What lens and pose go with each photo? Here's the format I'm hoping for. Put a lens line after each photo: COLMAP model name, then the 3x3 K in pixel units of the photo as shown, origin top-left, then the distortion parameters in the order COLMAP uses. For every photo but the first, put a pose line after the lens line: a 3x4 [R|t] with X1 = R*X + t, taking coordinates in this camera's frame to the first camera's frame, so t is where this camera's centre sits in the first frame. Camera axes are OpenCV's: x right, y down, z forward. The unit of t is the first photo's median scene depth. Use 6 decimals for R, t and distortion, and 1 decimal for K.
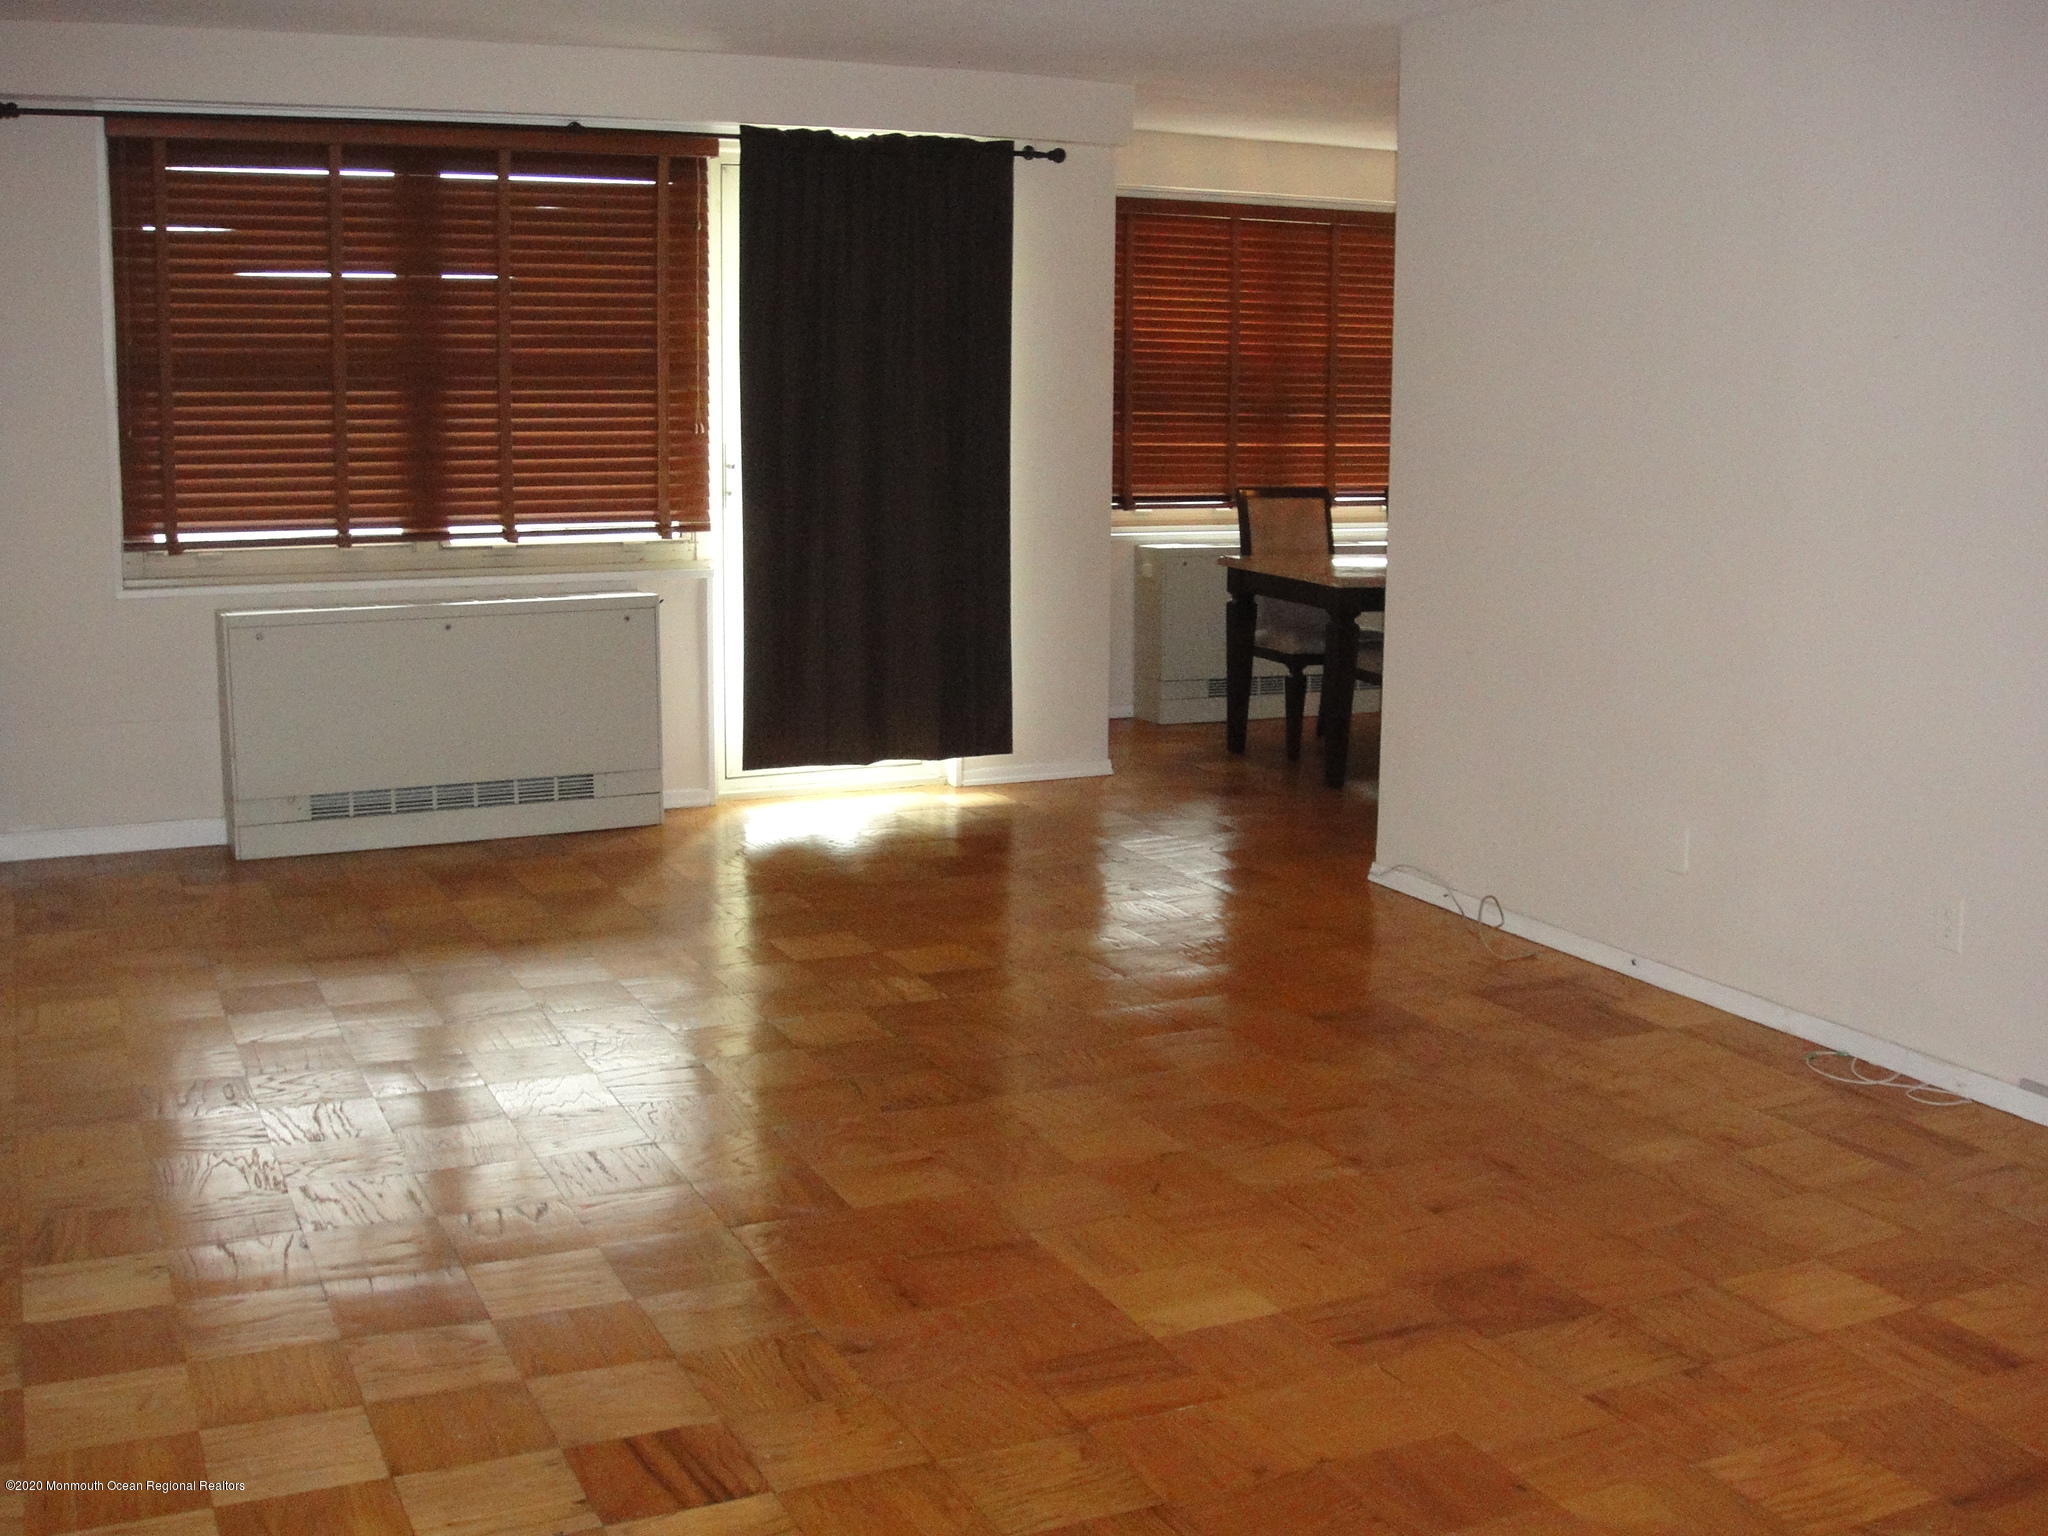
lens RADIAL K [[2264.0, 0, 1024.0], [0, 2264.0, 768.0], [0, 0, 1]] dist [-0.150329, 0.026719]
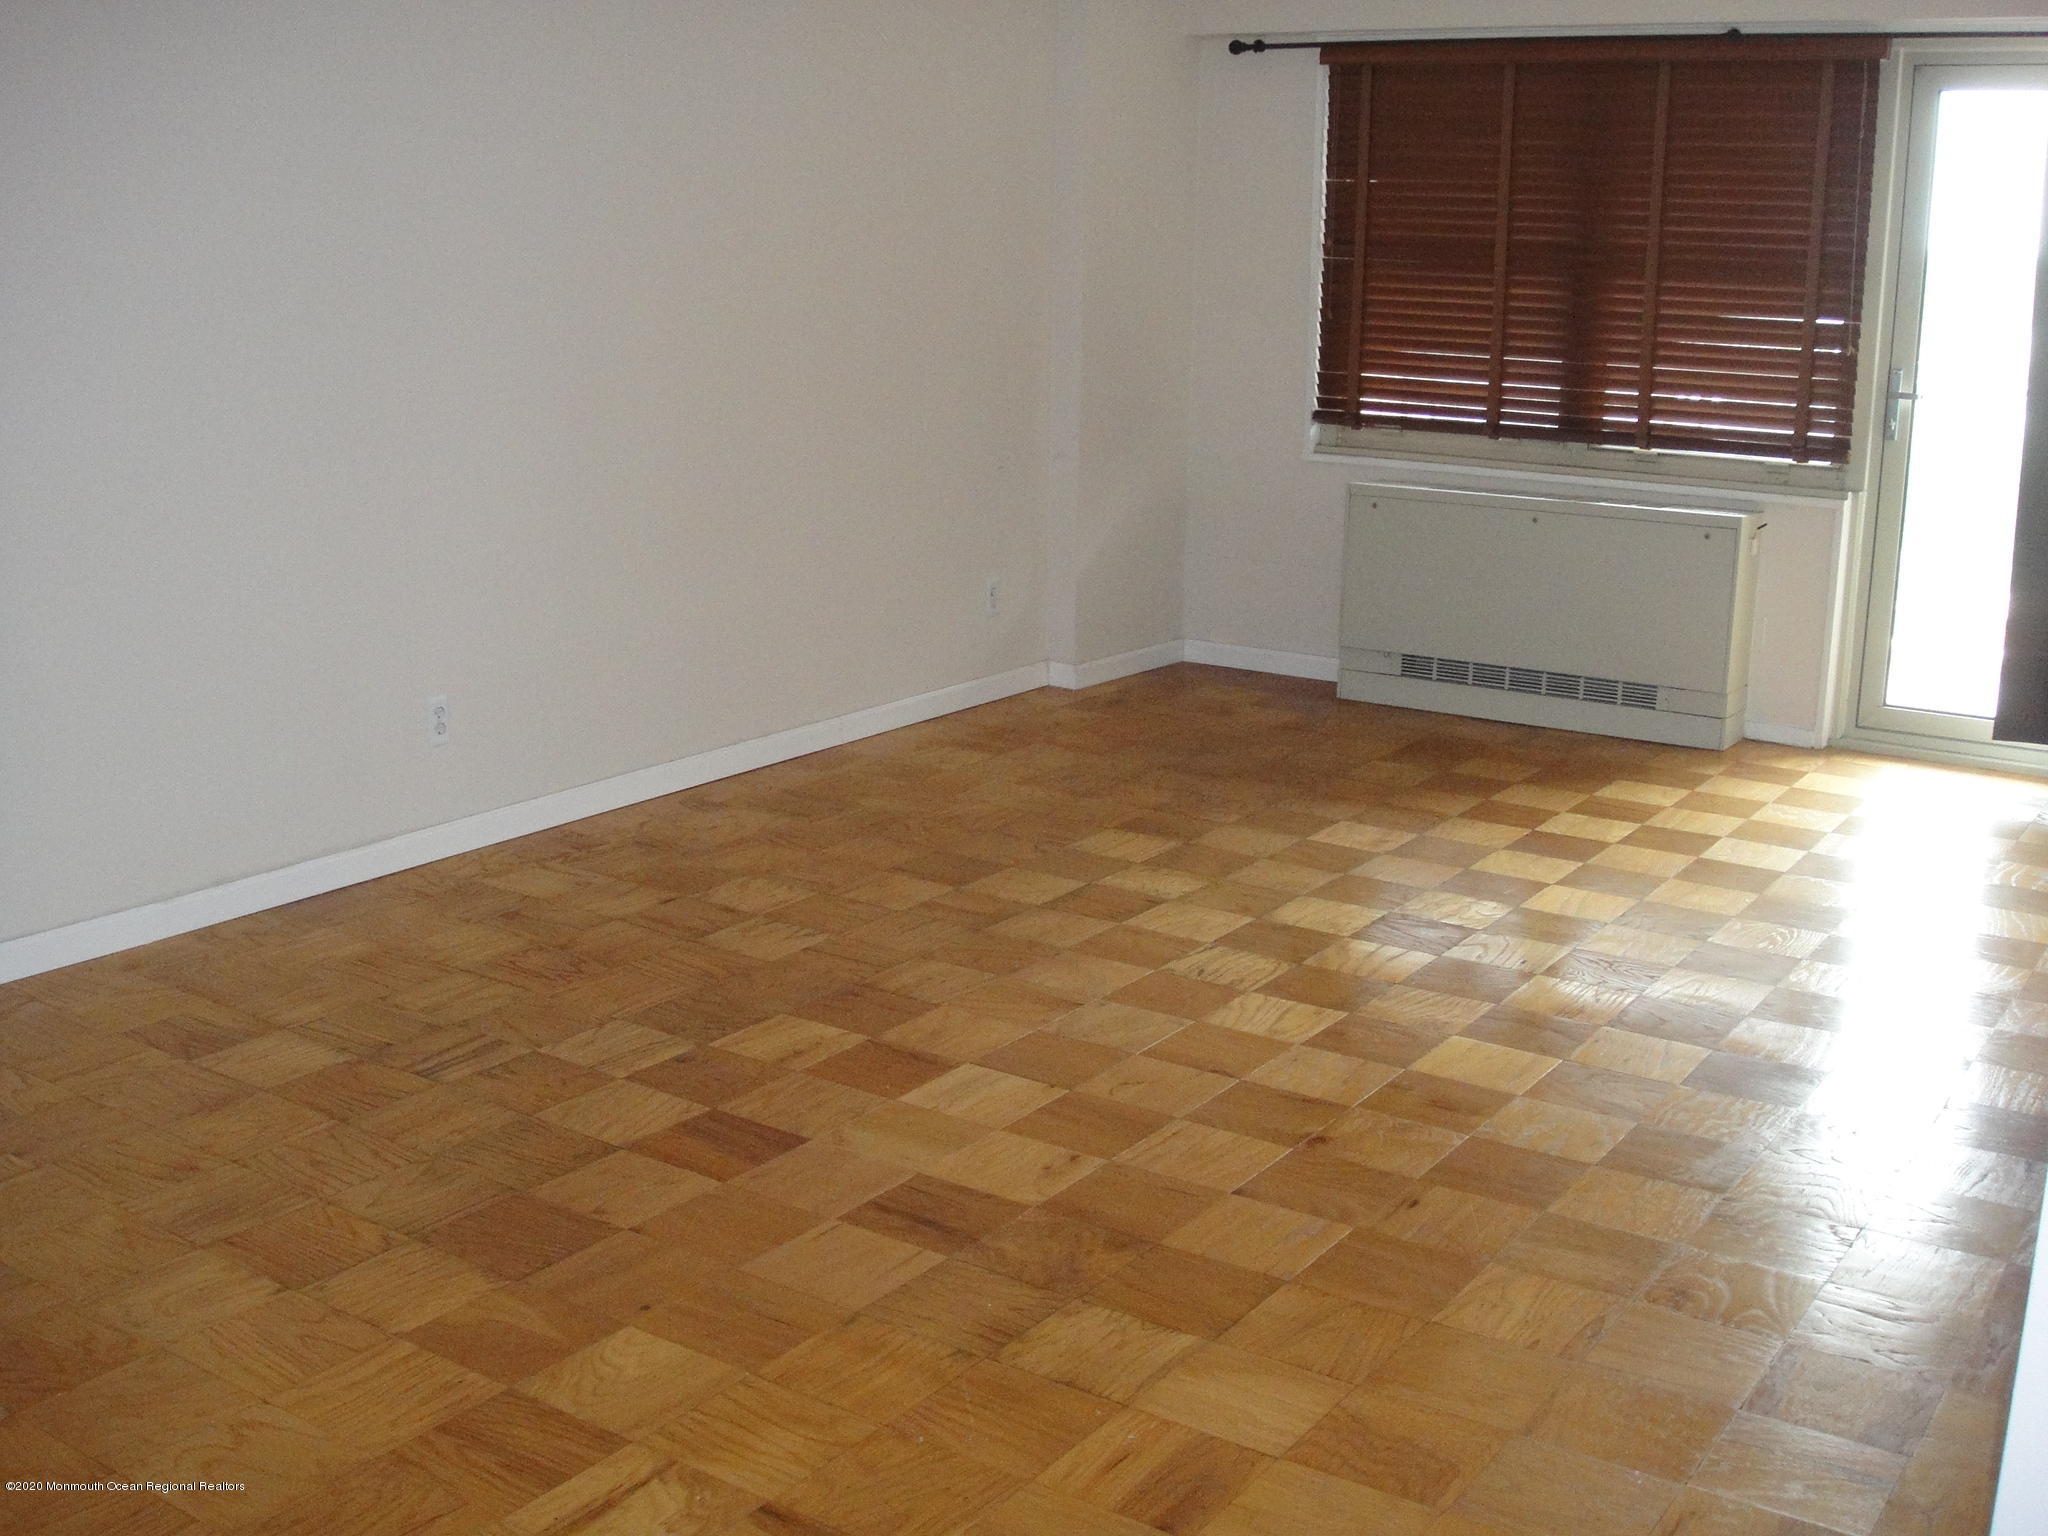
lens RADIAL K [[2229.0, 0, 1024.0], [0, 2229.0, 768.0], [0, 0, 1]] dist [-0.181355, 0.160800]
pose [[0.480861, 0.197424, -0.854281, 0.584012], [-0.167968, 0.977017, 0.131242, -0.048306], [0.860557, 0.080382, 0.502971, 0.305129]]
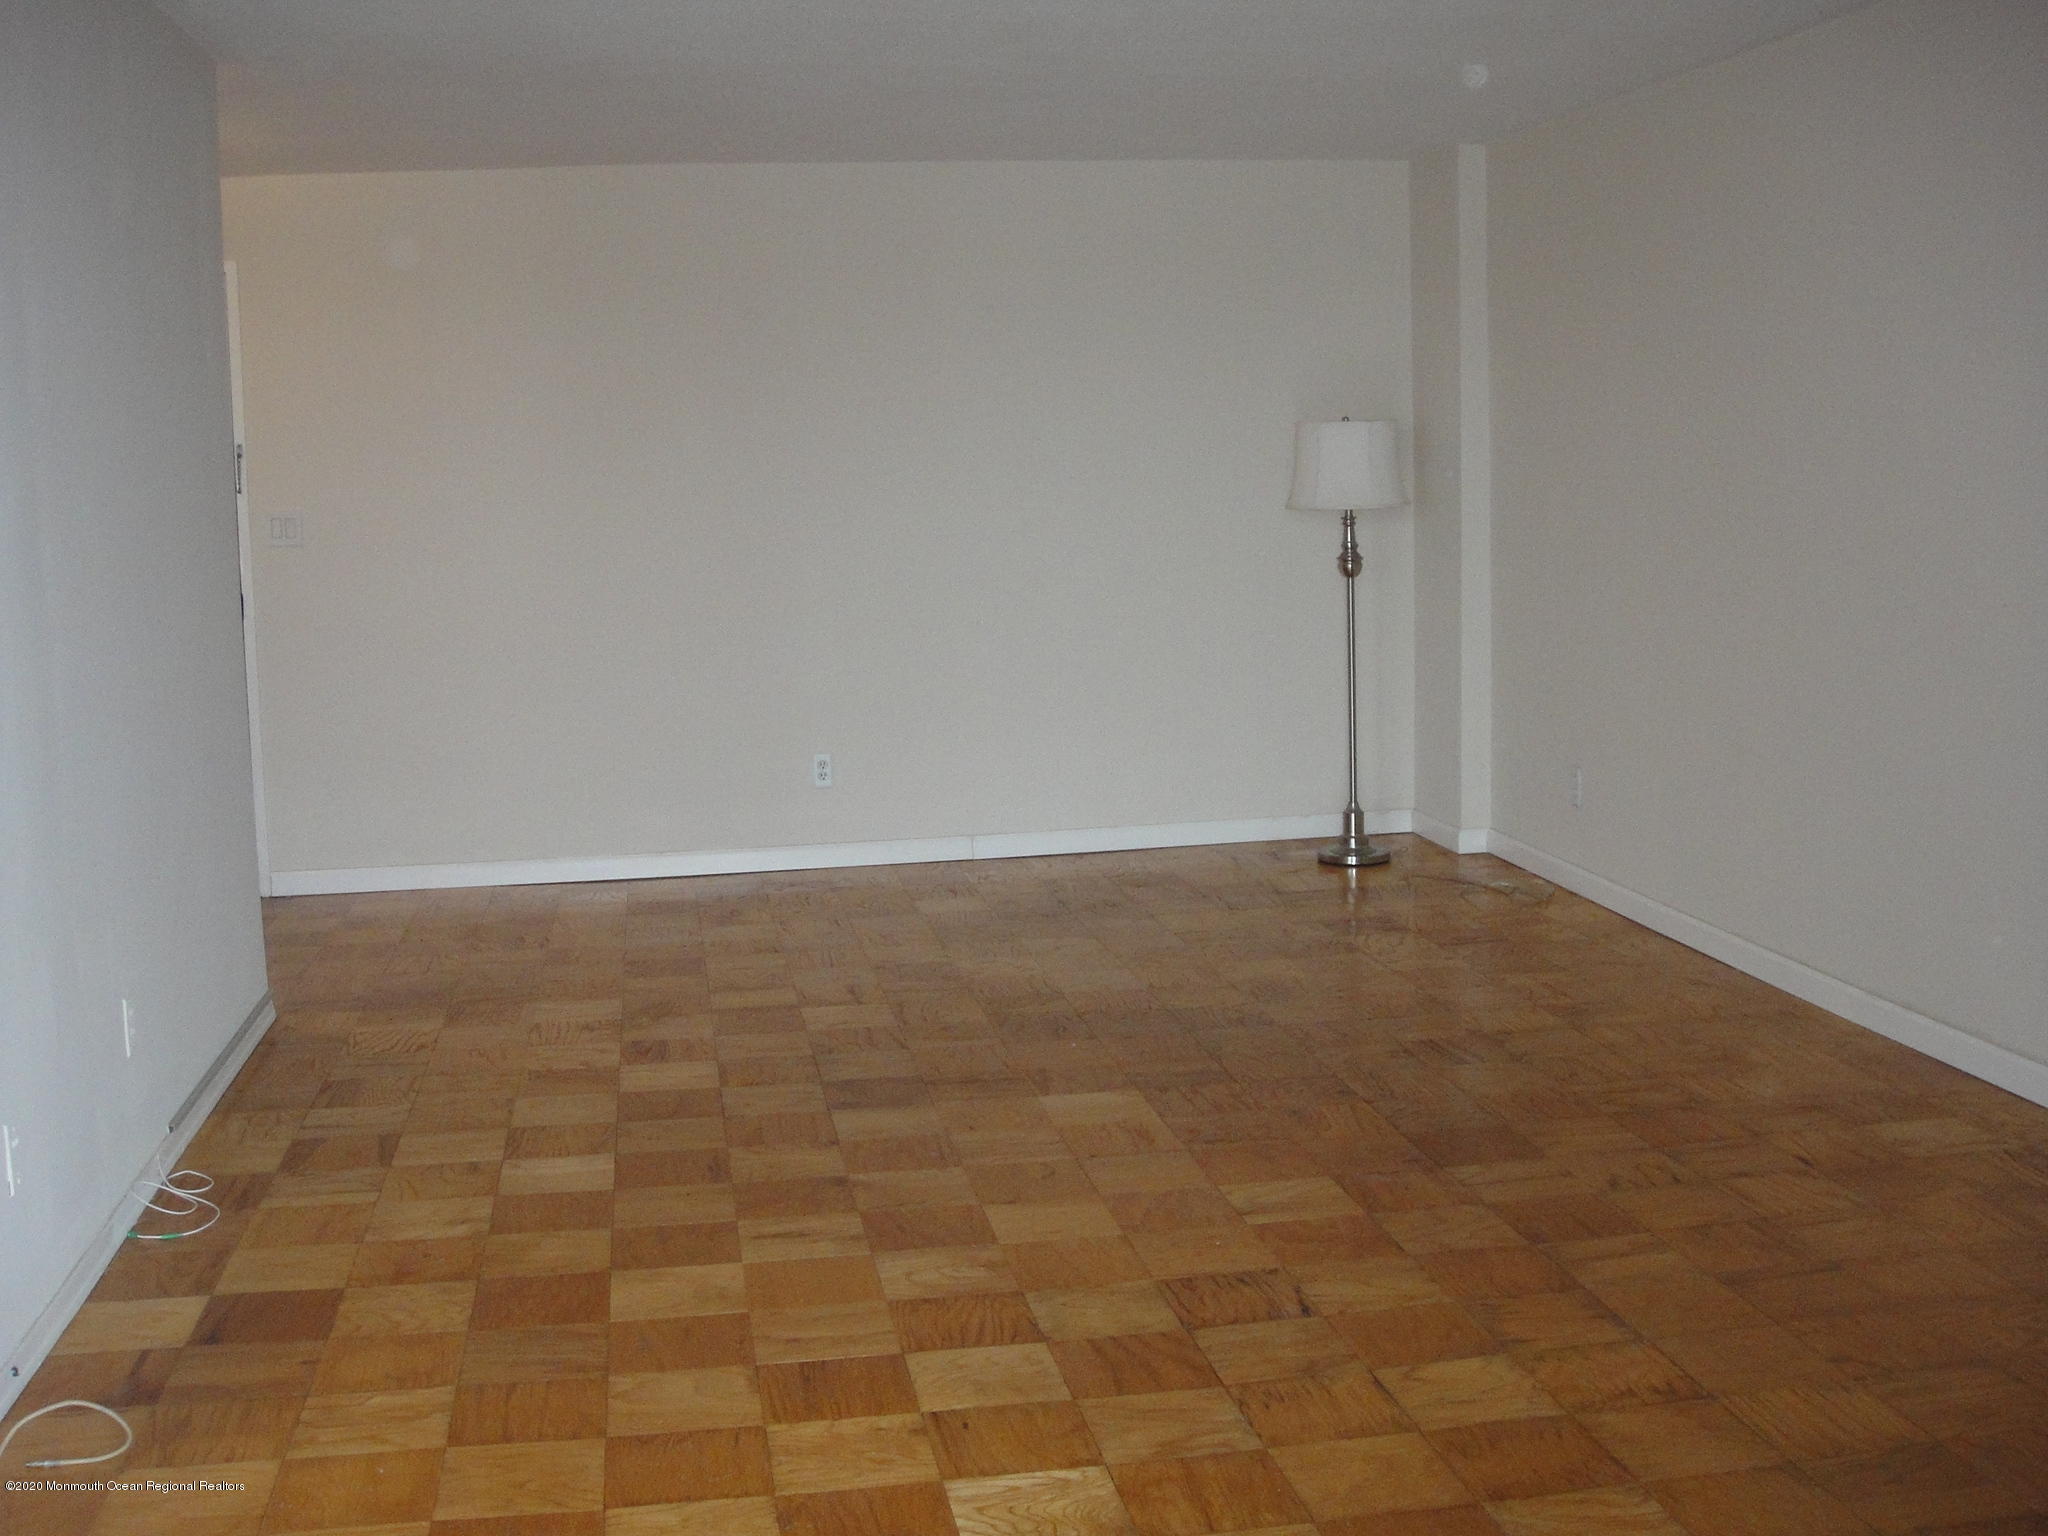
lens RADIAL K [[2229.0, 0, 1024.0], [0, 2229.0, 768.0], [0, 0, 1]] dist [-0.181355, 0.160800]
pose [[-0.957845, -0.029730, 0.285742, -0.155411], [0.063094, 0.948577, 0.310194, -0.225949], [-0.280271, 0.315146, -0.906715, 1.304193]]
